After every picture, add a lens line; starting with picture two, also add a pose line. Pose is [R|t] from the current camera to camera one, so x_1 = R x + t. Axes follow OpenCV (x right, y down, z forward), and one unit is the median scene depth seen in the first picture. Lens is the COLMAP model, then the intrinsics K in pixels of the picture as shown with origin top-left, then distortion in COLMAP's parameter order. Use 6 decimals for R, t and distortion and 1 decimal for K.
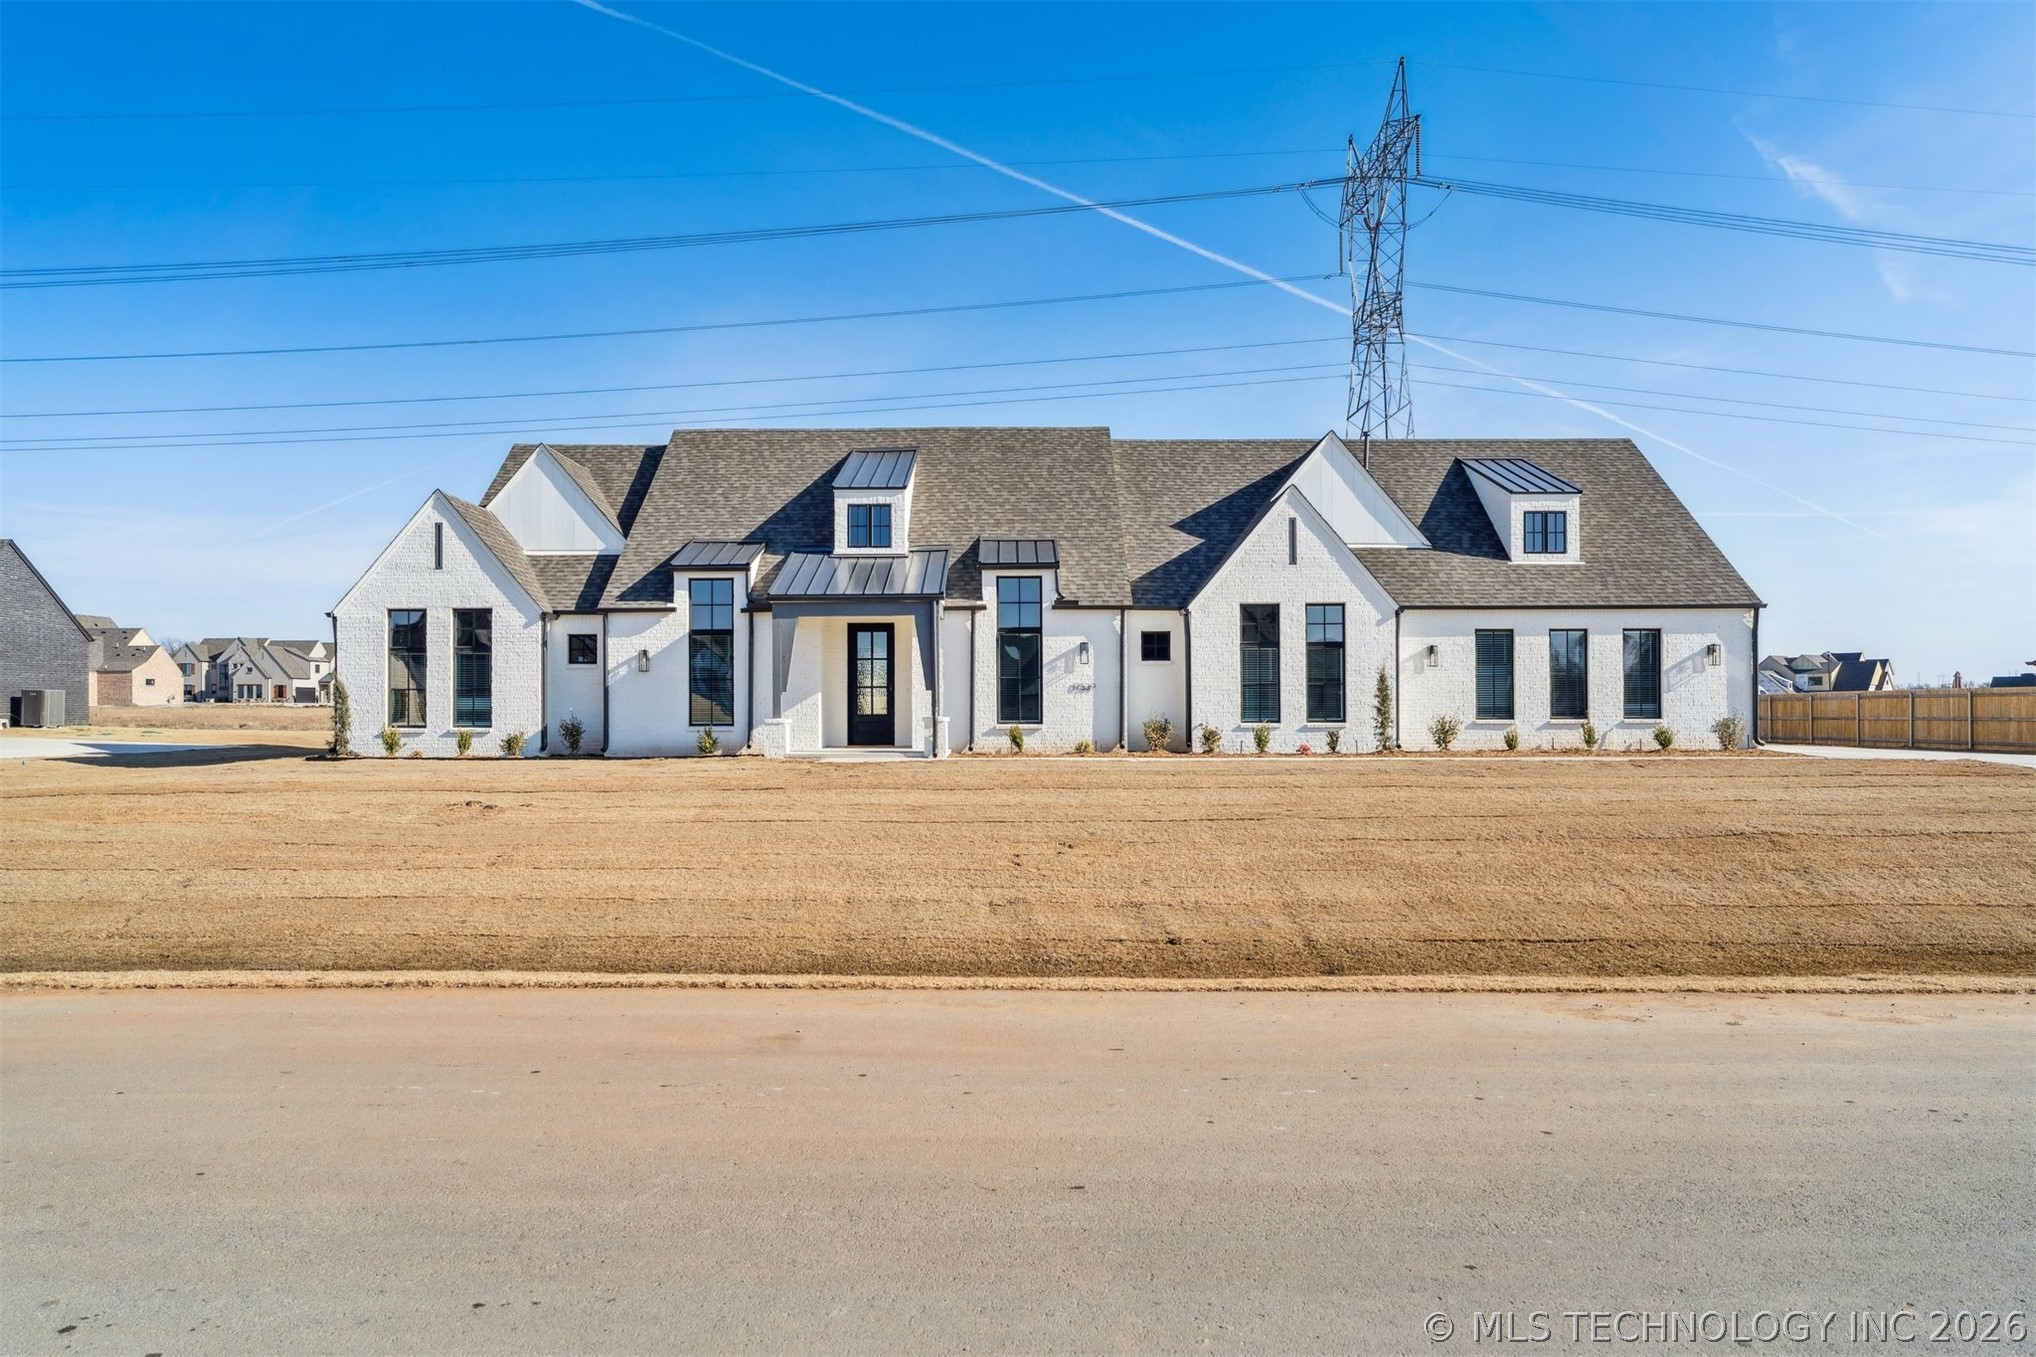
lens RADIAL K [[1260.9, 0, 1020.1], [0, 1260.9, 673.1], [0, 0, 1]] dist [-0.007949, 0.001286]
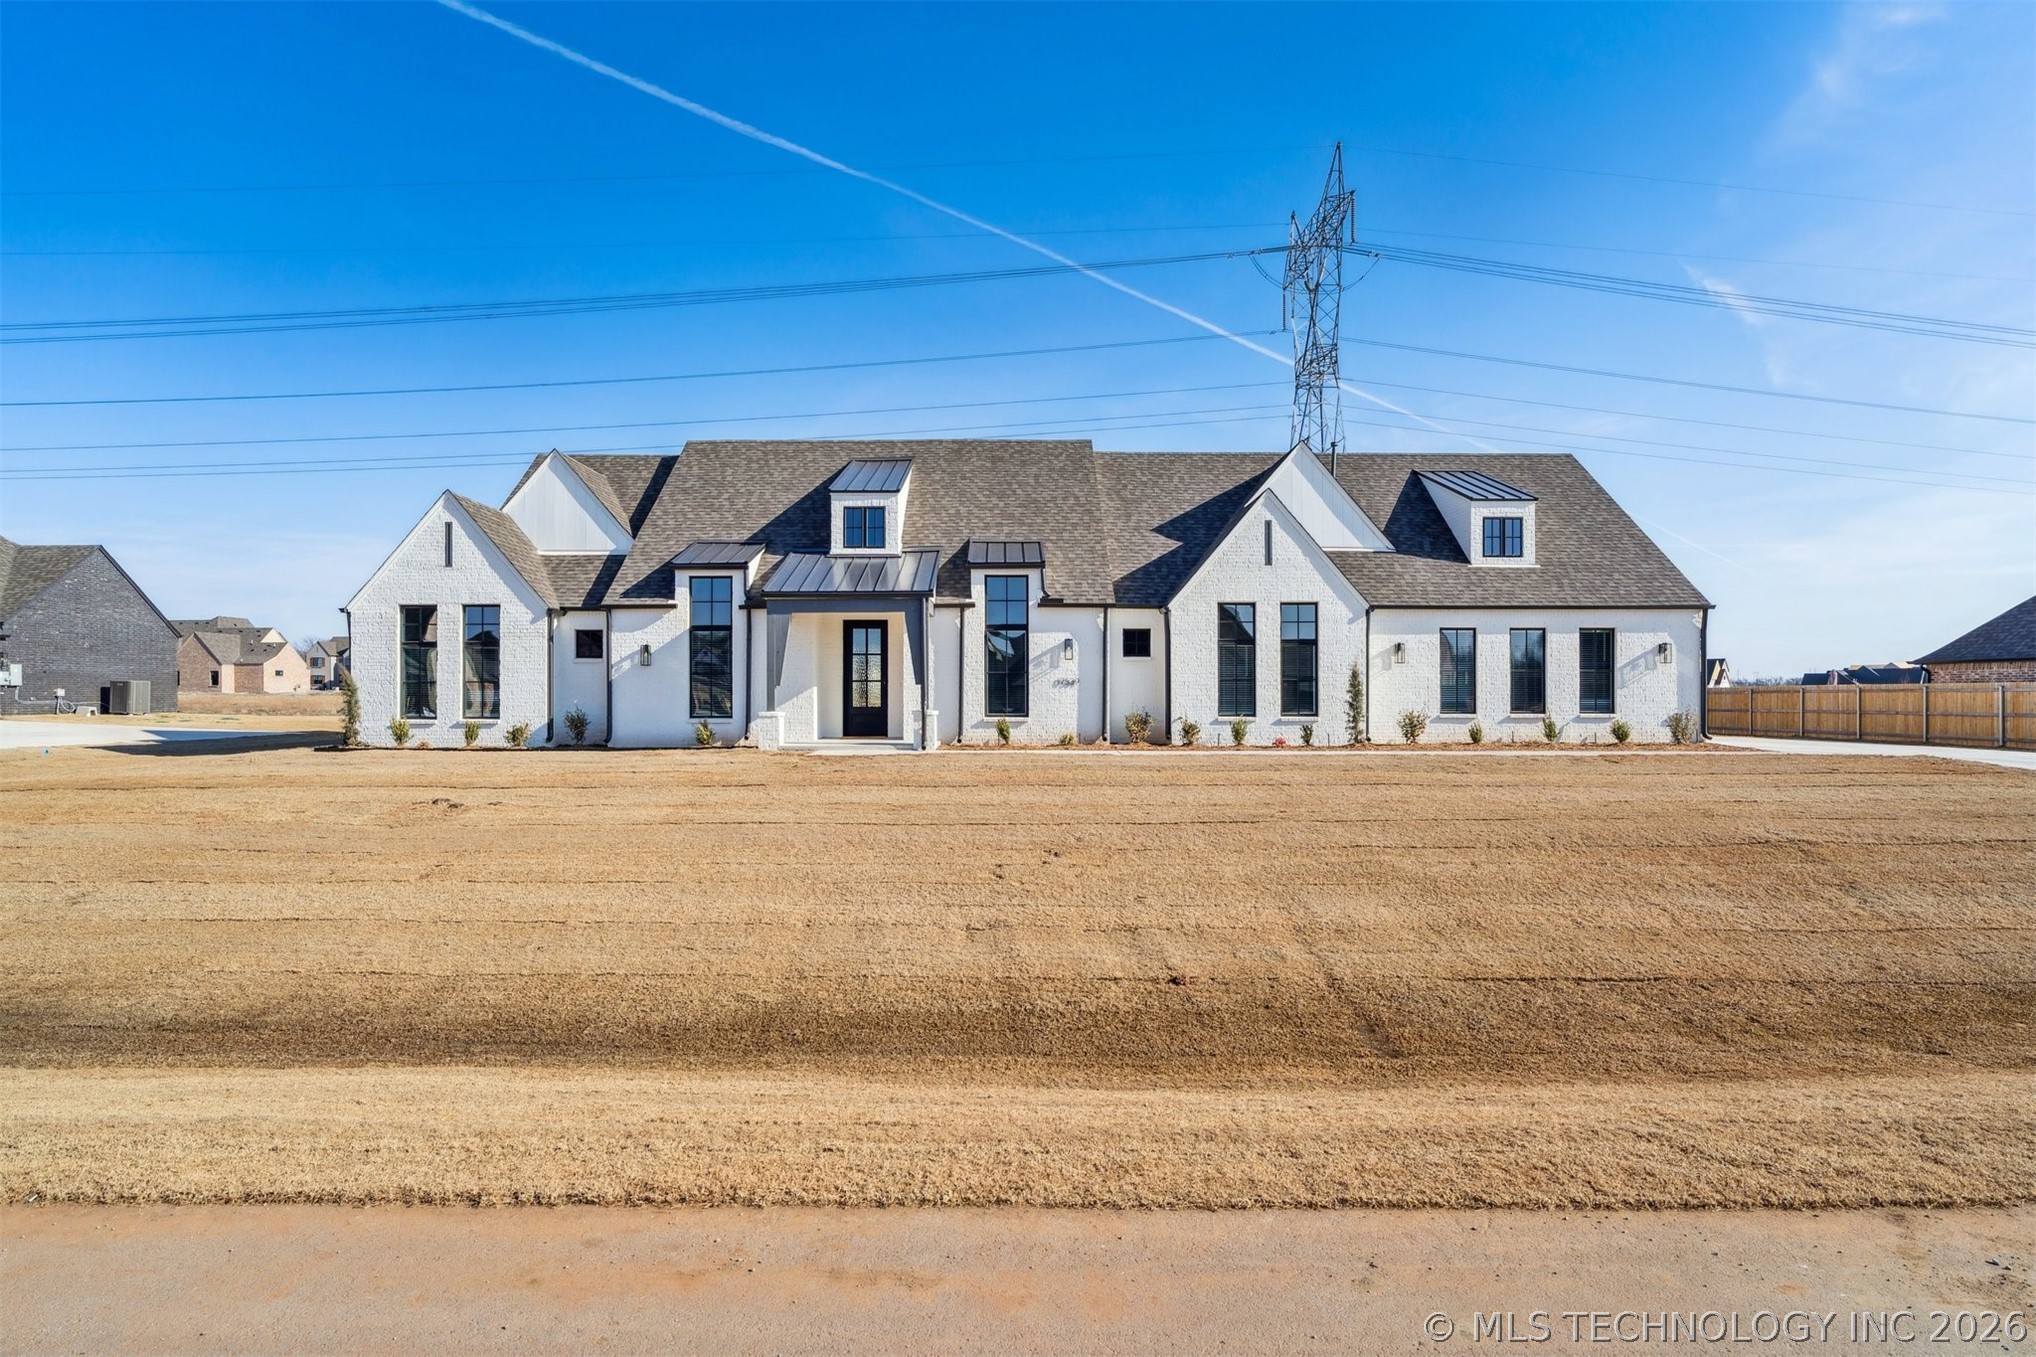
lens RADIAL K [[1026.1, 0, 1022.4], [0, 1026.1, 671.1], [0, 0, 1]] dist [-0.011970, -0.000271]
pose [[0.999945, 0.003016, 0.010072, 0.004088], [-0.003052, 0.999989, 0.003622, -0.000771], [-0.010061, -0.003653, 0.999943, 0.149299]]
